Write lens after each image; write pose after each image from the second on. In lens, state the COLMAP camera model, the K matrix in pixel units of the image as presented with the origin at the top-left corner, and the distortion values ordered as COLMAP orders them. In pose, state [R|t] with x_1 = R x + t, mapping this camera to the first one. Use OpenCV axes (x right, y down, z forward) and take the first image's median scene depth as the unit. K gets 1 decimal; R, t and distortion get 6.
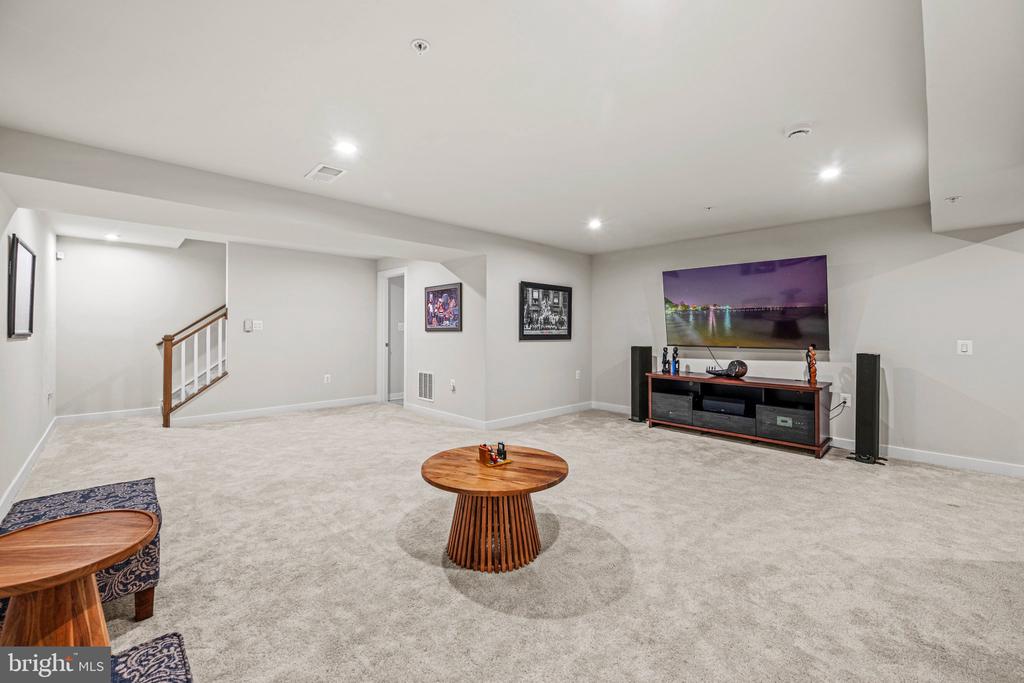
lens RADIAL K [[413.2, 0, 514.7], [0, 413.2, 323.0], [0, 0, 1]] dist [-0.001538, -0.000364]
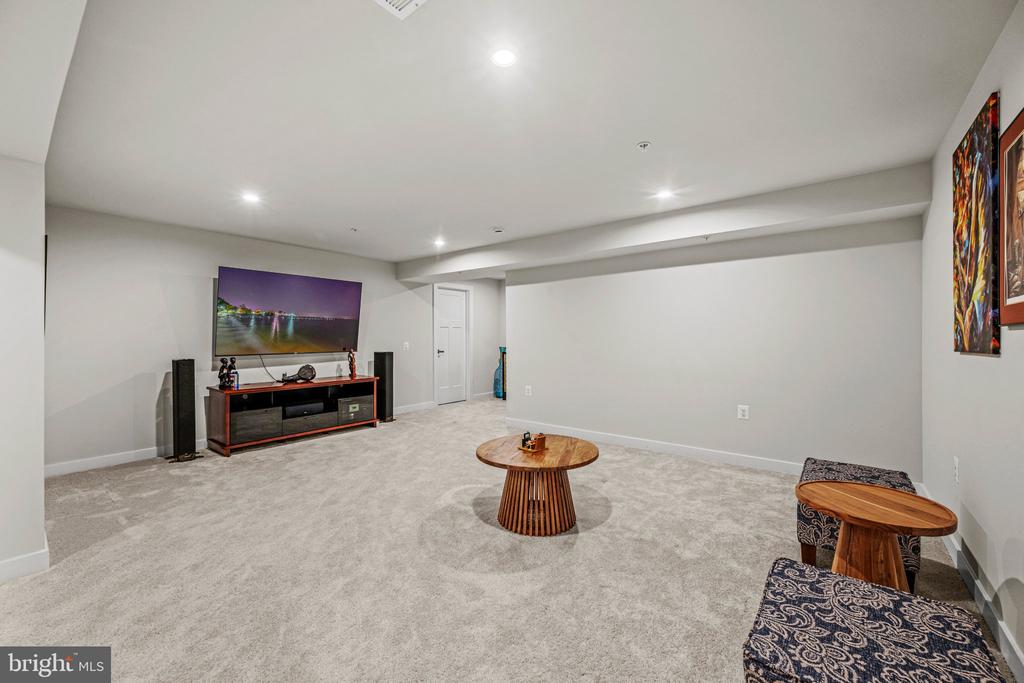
lens RADIAL K [[413.2, 0, 510.0], [0, 413.2, 337.2], [0, 0, 1]] dist [-0.001538, -0.000364]
pose [[-0.131868, -0.001146, 0.991267, -0.520973], [-0.016571, 0.999862, -0.001049, 0.009651], [-0.991129, -0.016565, -0.131869, 0.531574]]
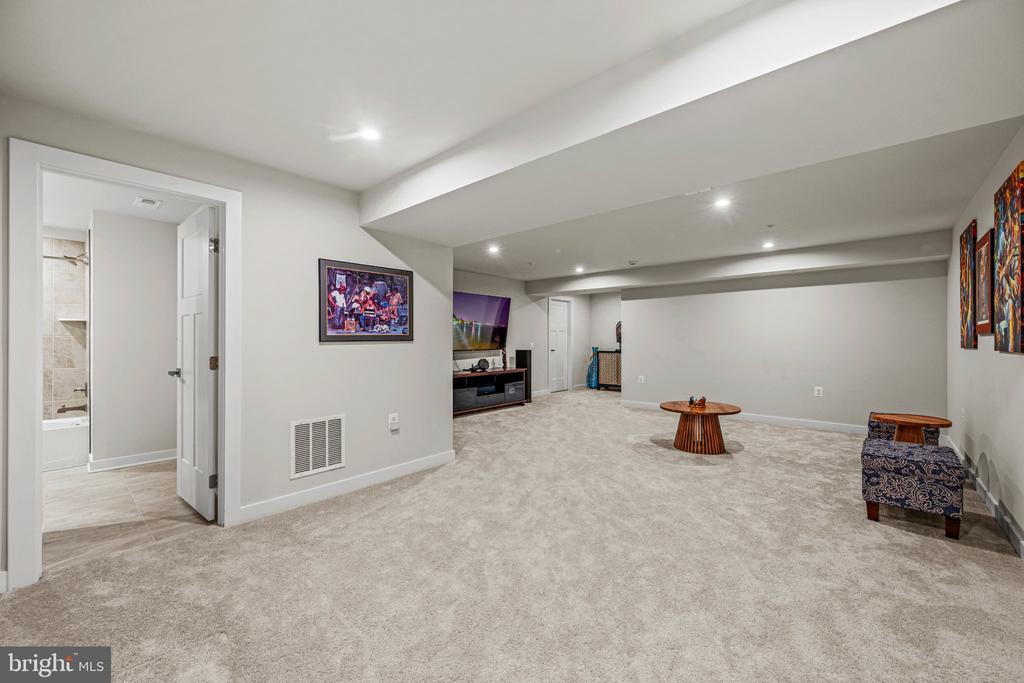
lens RADIAL K [[413.2, 0, 507.0], [0, 413.2, 337.2], [0, 0, 1]] dist [-0.001538, -0.000364]
pose [[-0.068360, 0.000971, 0.997660, -0.836931], [-0.017218, 0.999849, -0.002153, 0.012753], [-0.997512, -0.017325, -0.068333, 0.880855]]
